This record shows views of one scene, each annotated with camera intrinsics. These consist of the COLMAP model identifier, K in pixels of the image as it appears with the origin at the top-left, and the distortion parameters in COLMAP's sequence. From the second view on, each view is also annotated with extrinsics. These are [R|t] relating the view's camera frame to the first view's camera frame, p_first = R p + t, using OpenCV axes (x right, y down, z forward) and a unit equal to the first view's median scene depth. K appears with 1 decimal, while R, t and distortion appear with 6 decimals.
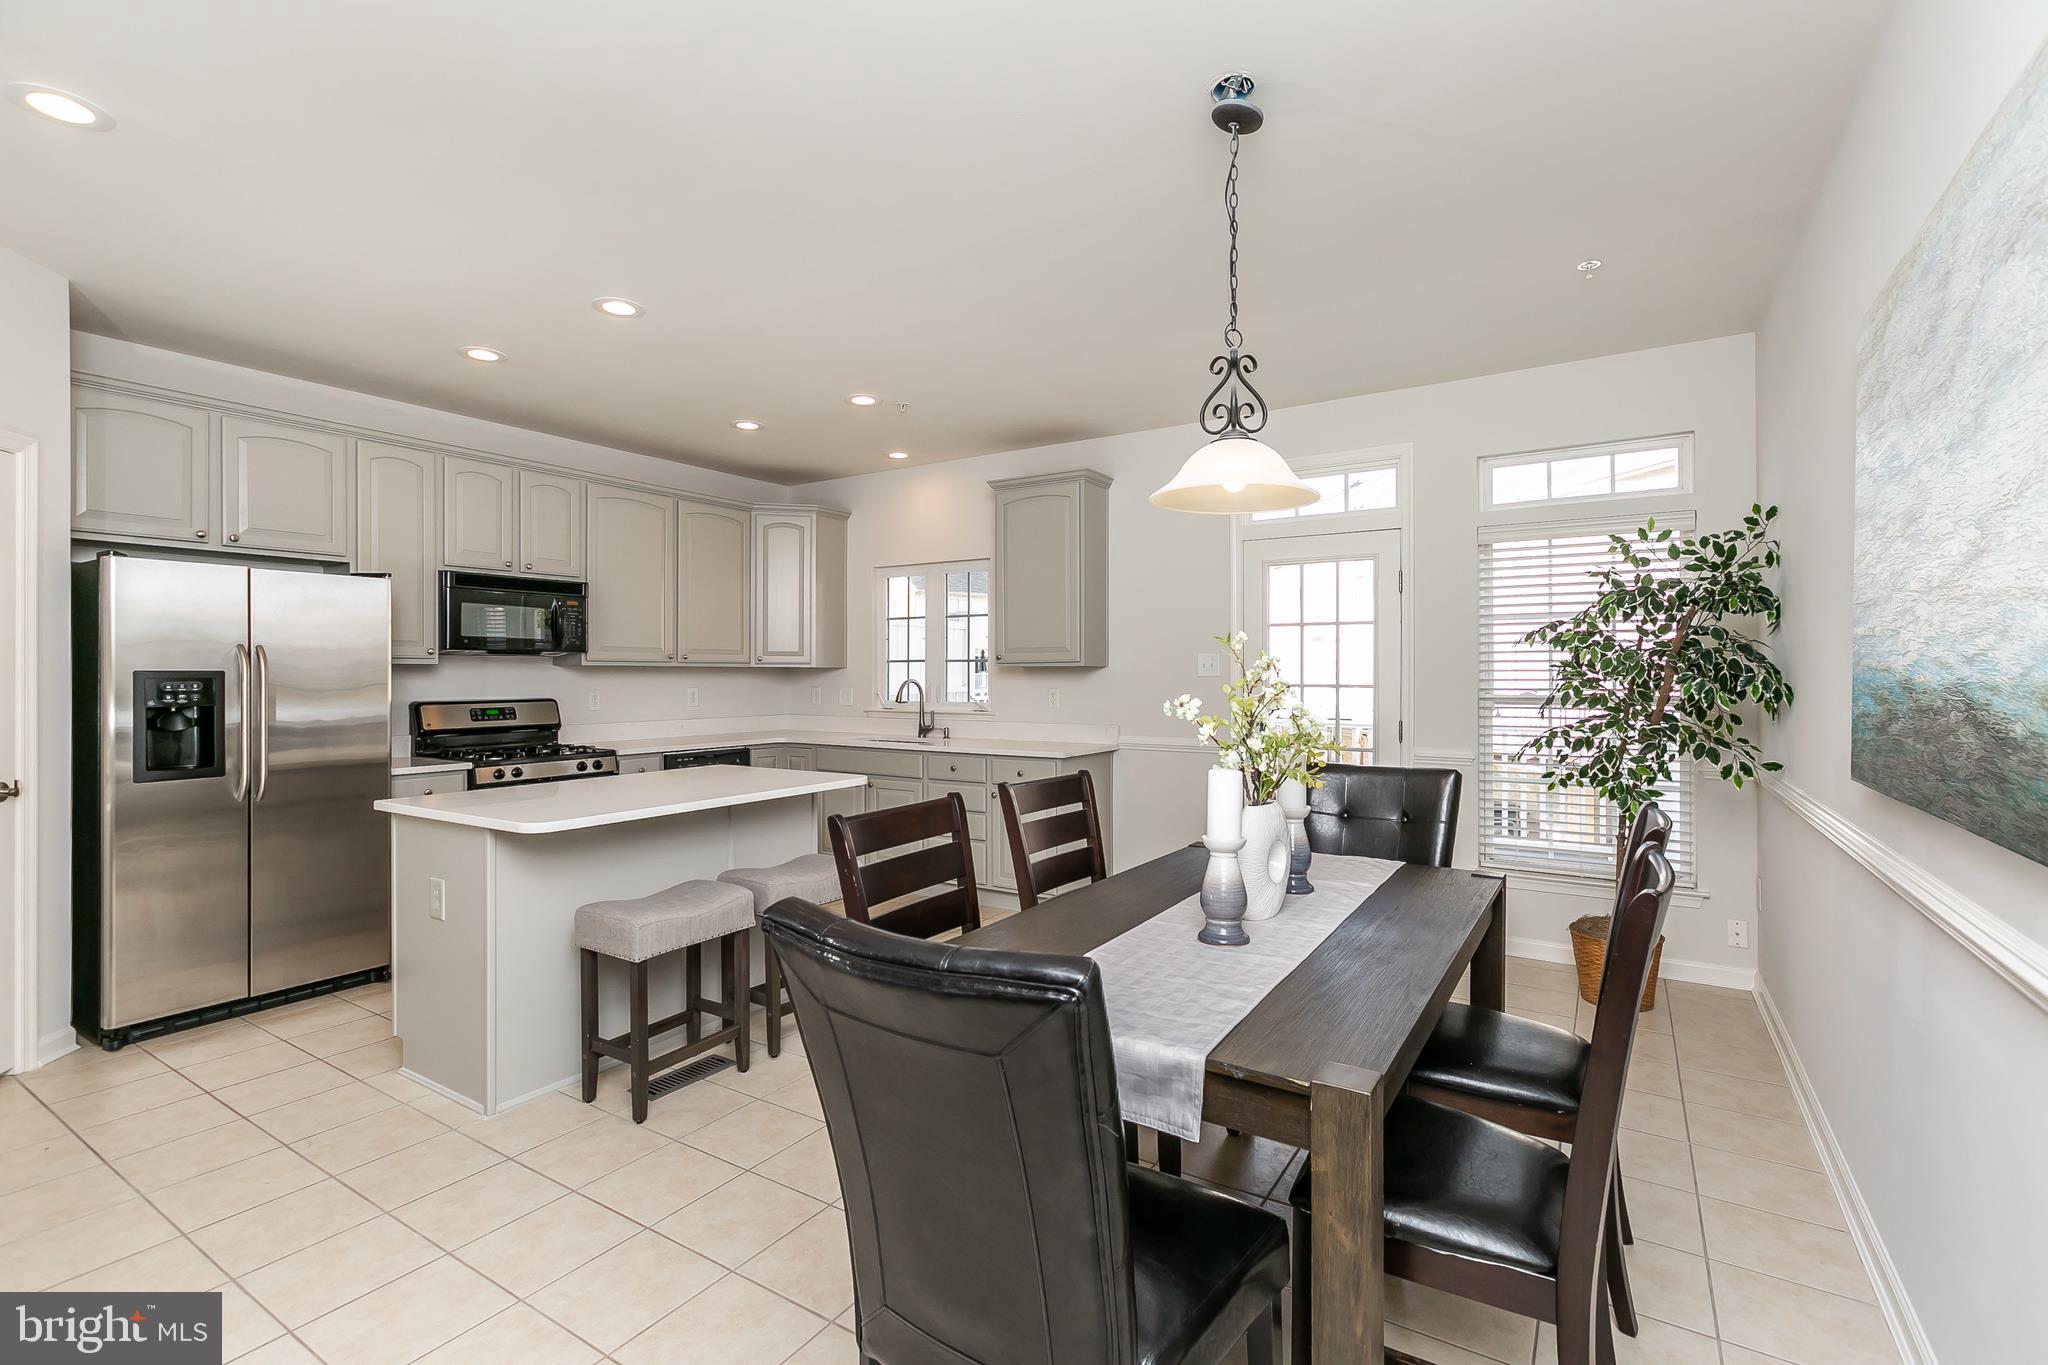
lens RADIAL K [[929.9, 0, 1008.6], [0, 929.9, 669.3], [0, 0, 1]] dist [0.002460, 0.000434]
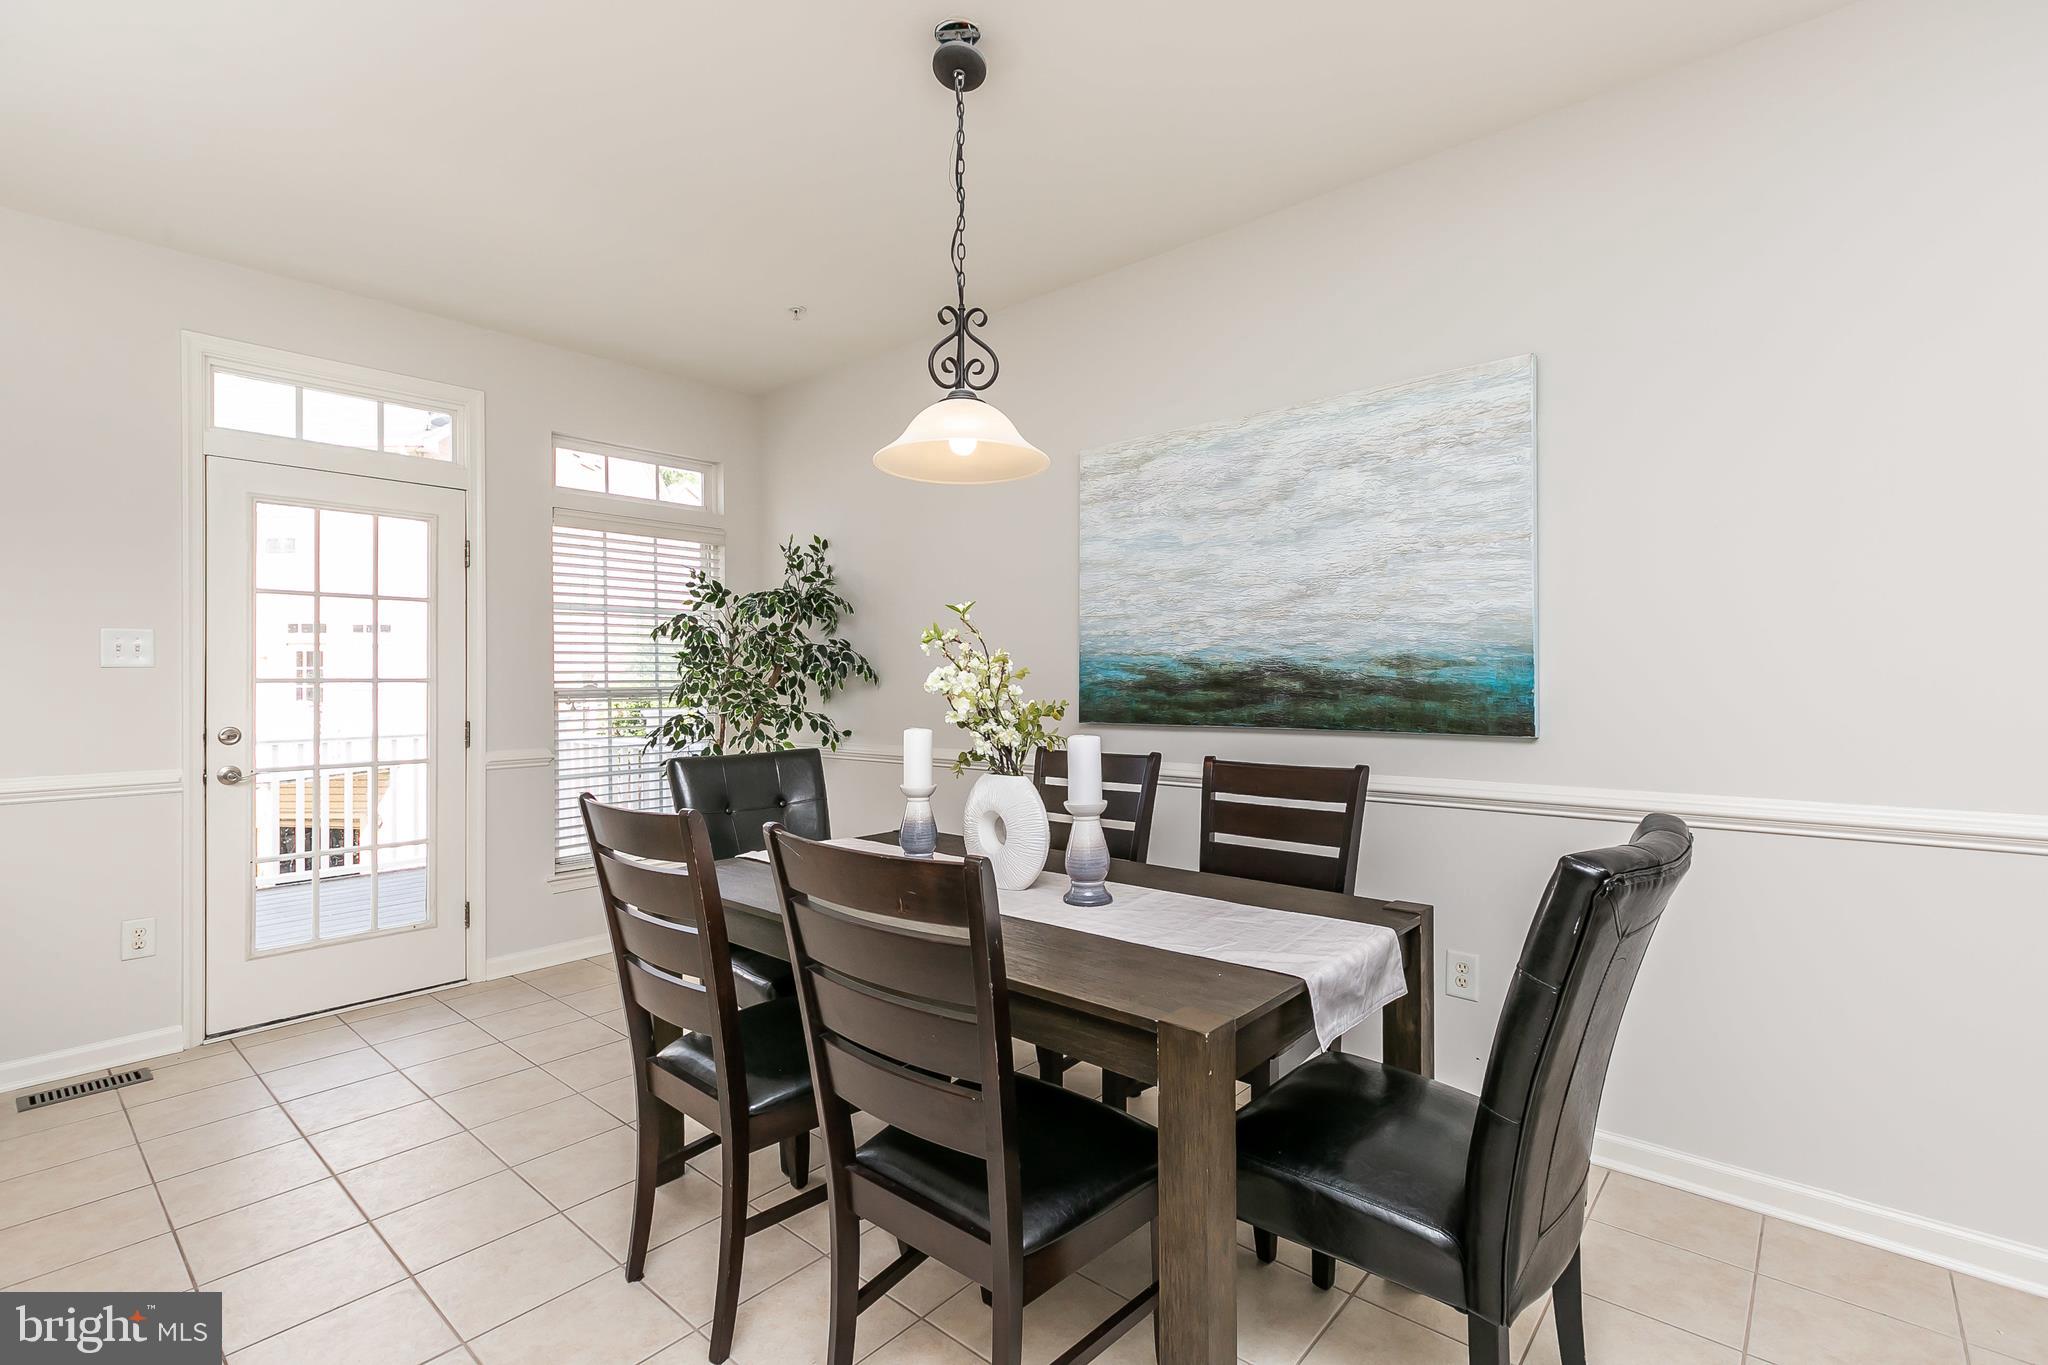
lens RADIAL K [[929.9, 0, 1023.3], [0, 929.9, 681.8], [0, 0, 1]] dist [0.002460, 0.000434]
pose [[0.135138, 0.001280, 0.990826, -0.324661], [0.003119, 0.999994, -0.001717, 0.021924], [-0.990822, 0.003323, 0.135134, 0.384933]]
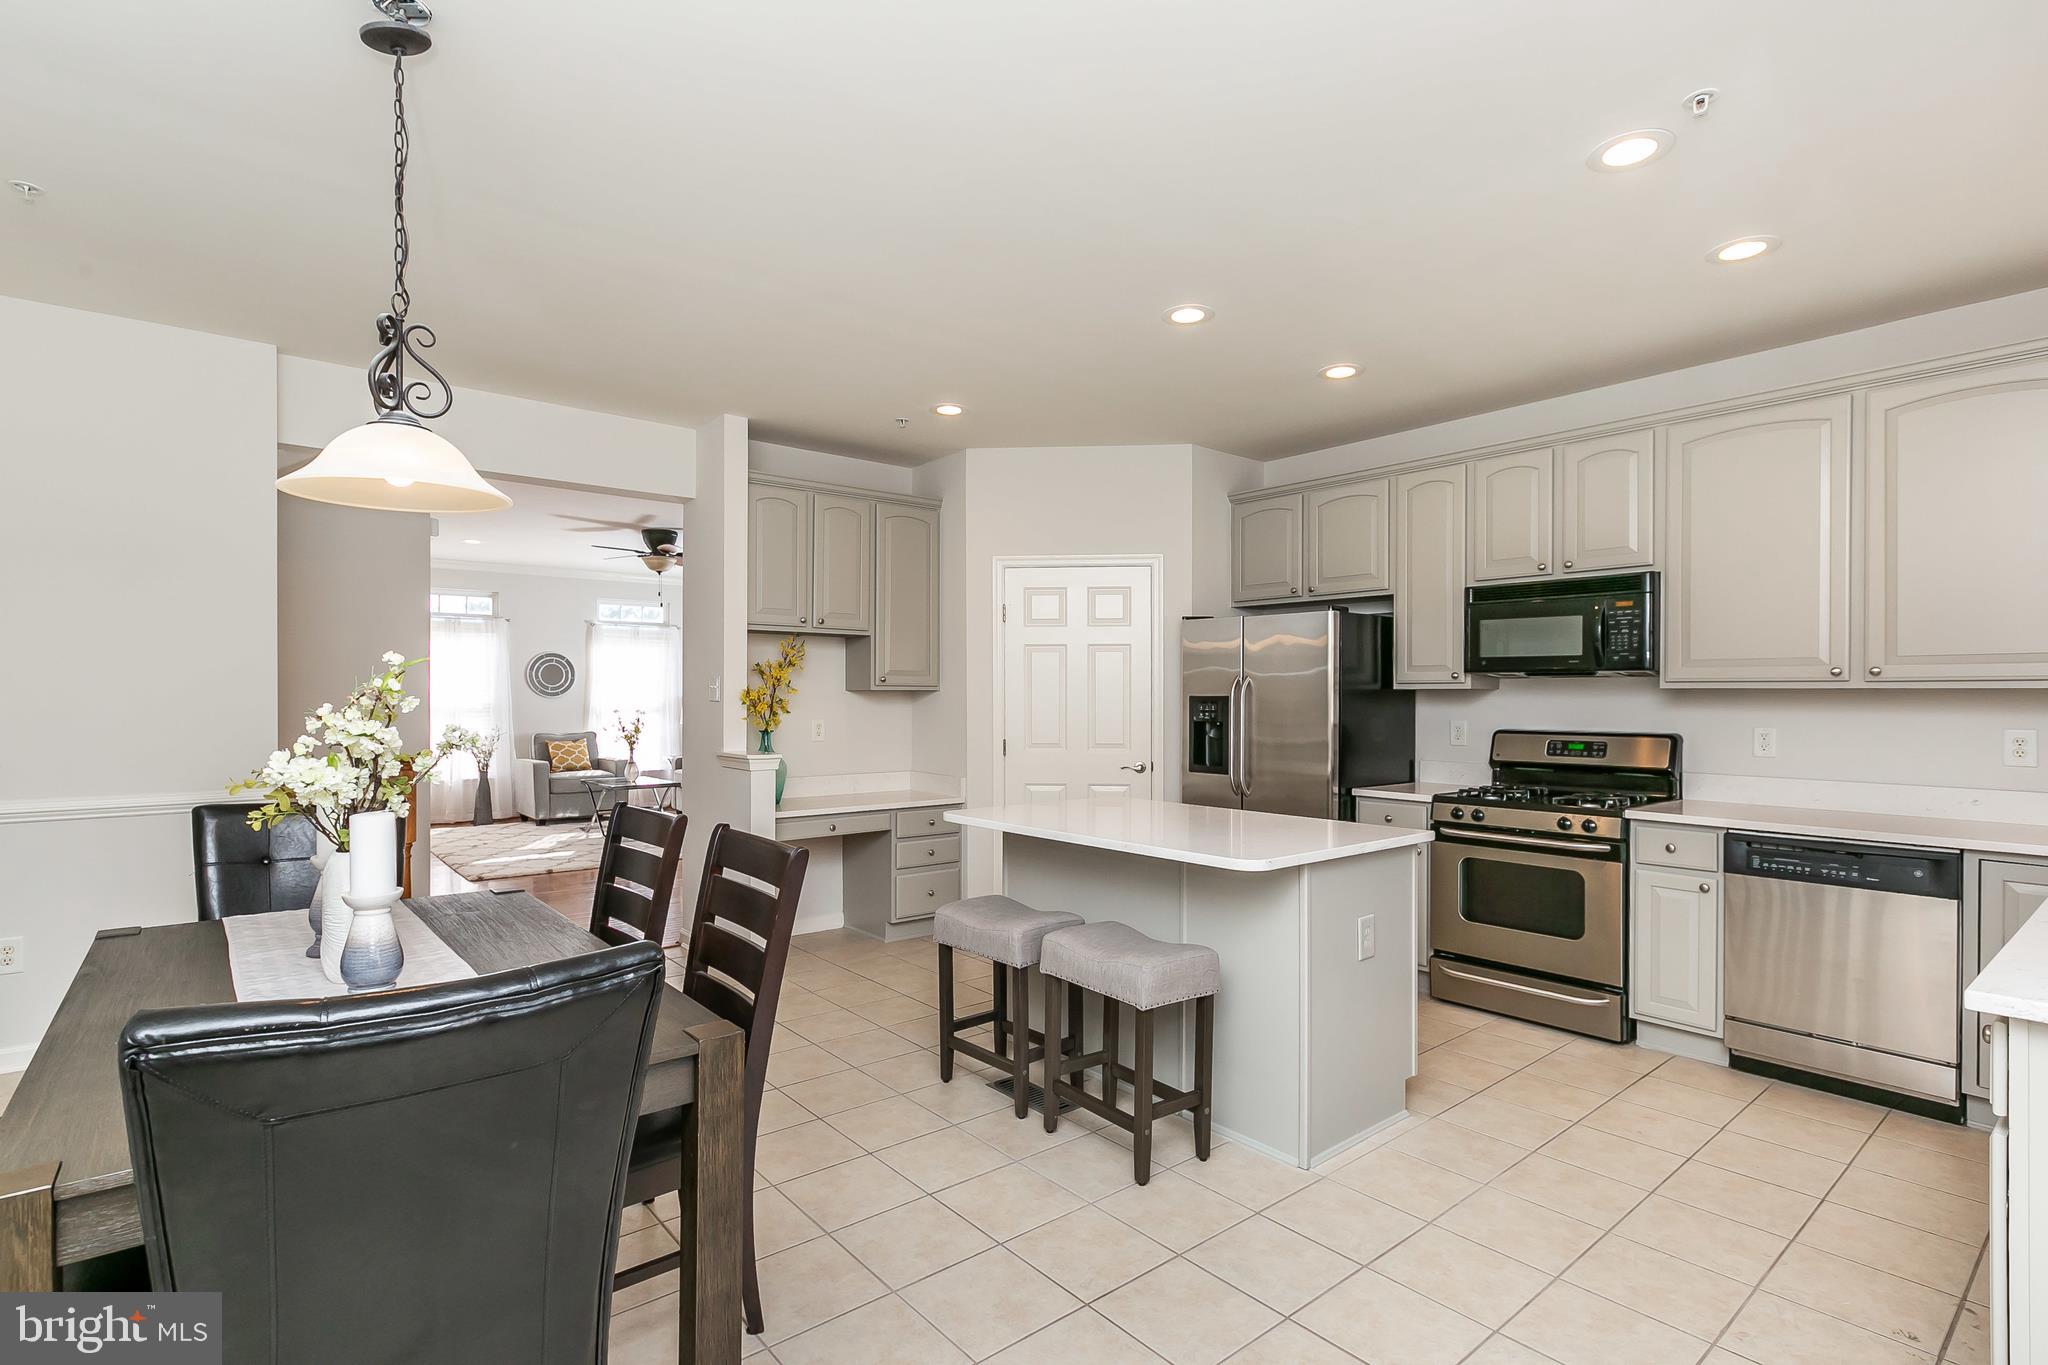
lens RADIAL K [[958.3, 0, 1082.0], [0, 958.3, 694.0], [0, 0, 1]] dist [0.003643, -0.001482]
pose [[-0.232829, -0.001410, -0.972517, 0.410423], [0.000970, 0.999998, -0.001682, 0.000693], [0.972517, -0.001335, -0.232827, 0.843683]]
